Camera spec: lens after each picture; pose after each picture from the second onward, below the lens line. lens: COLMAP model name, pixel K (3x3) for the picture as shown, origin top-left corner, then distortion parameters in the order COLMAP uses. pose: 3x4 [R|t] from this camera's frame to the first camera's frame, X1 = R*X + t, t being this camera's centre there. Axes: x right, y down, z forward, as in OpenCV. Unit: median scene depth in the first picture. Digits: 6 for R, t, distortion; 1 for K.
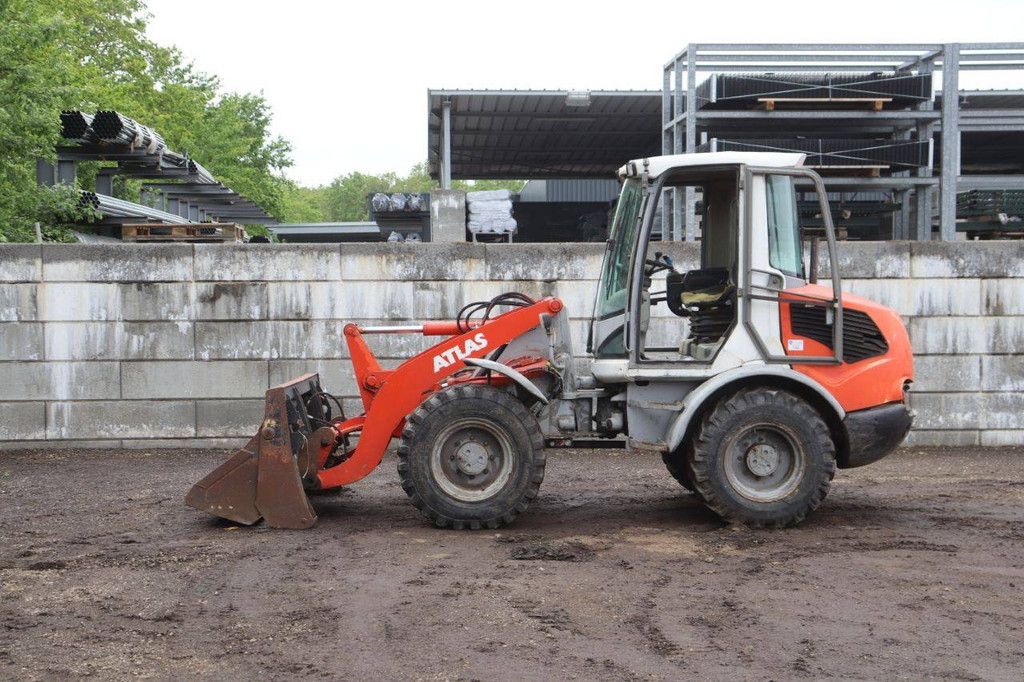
lens RADIAL K [[1489.3, 0, 516.8], [0, 1489.3, 341.1], [0, 0, 1]] dist [0.096344, 0.000000]
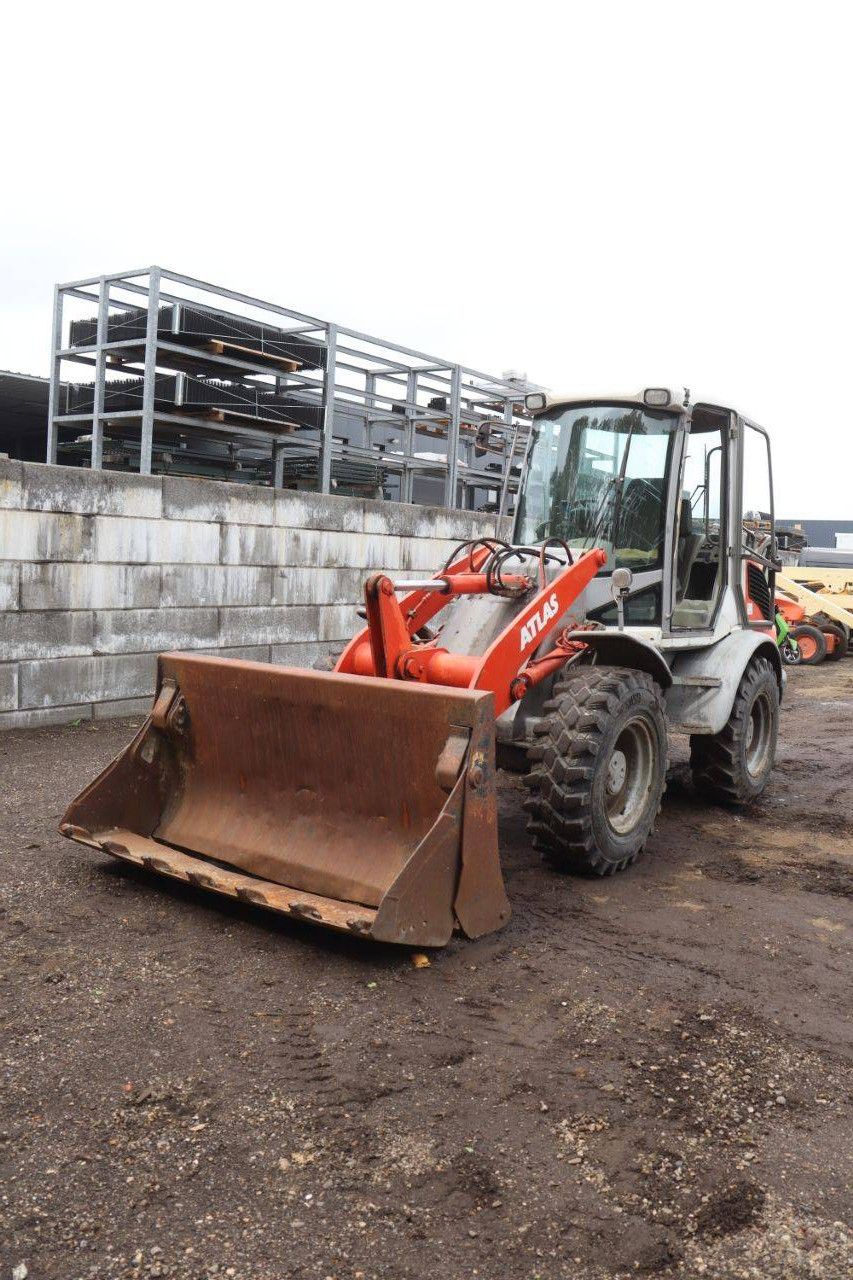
lens RADIAL K [[1060.7, 0, 420.5], [0, 1060.7, 634.1], [0, 0, 1]] dist [-0.143972, 0.027388]
pose [[0.605830, -0.025042, 0.795200, -0.324642], [-0.018431, 0.998795, 0.045495, -0.005385], [-0.795380, -0.042218, 0.604638, 0.523174]]
